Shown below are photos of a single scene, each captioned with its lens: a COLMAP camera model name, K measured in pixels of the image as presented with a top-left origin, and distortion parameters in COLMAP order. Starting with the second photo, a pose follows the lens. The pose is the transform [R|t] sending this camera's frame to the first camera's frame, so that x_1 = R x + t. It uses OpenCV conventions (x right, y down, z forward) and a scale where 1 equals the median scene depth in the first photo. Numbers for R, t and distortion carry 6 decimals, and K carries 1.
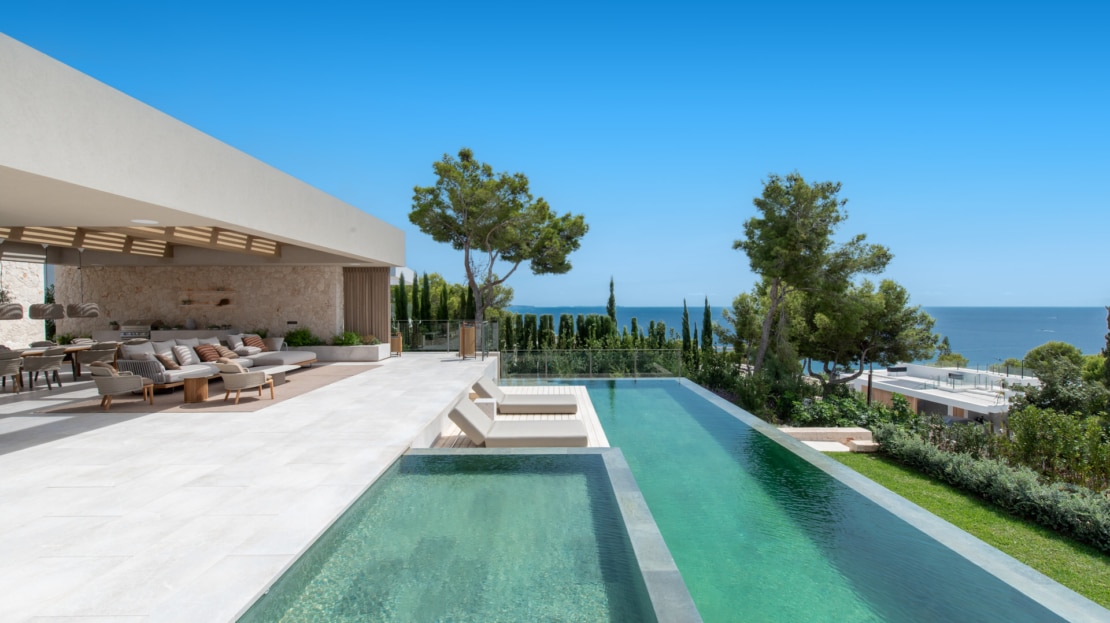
lens RADIAL K [[483.5, 0, 561.0], [0, 483.5, 317.9], [0, 0, 1]] dist [0.002565, 0.001729]
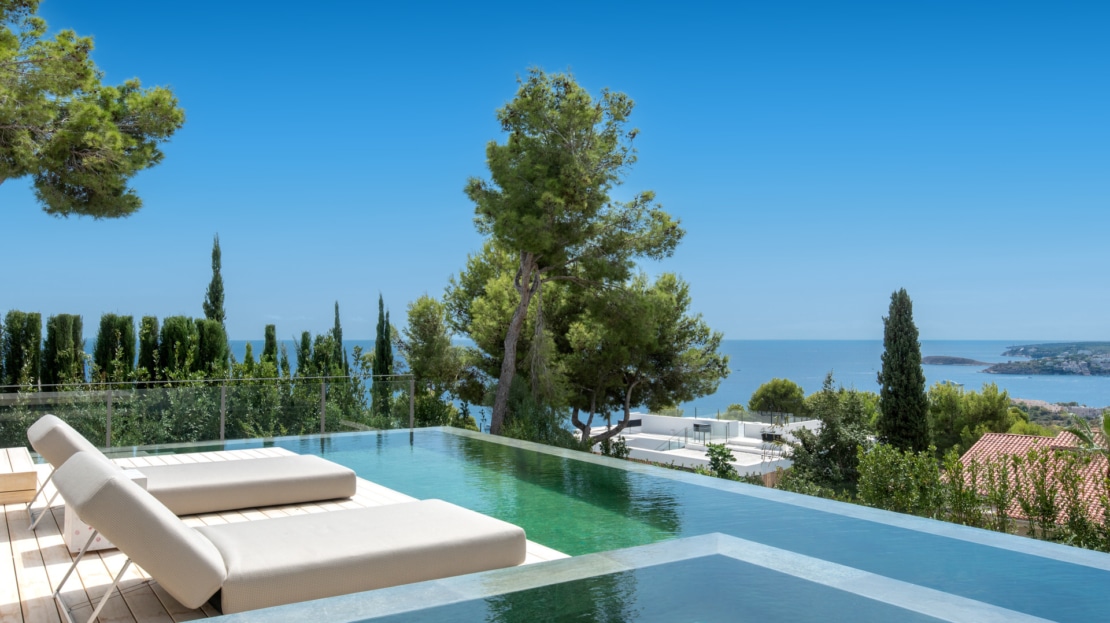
lens RADIAL K [[877.9, 0, 544.9], [0, 877.9, 311.7], [0, 0, 1]] dist [-0.012198, 0.005365]
pose [[0.845296, 0.016659, 0.534039, -0.131801], [0.012528, 0.998621, -0.050981, 0.055032], [-0.534152, 0.049785, 0.843921, 0.206215]]
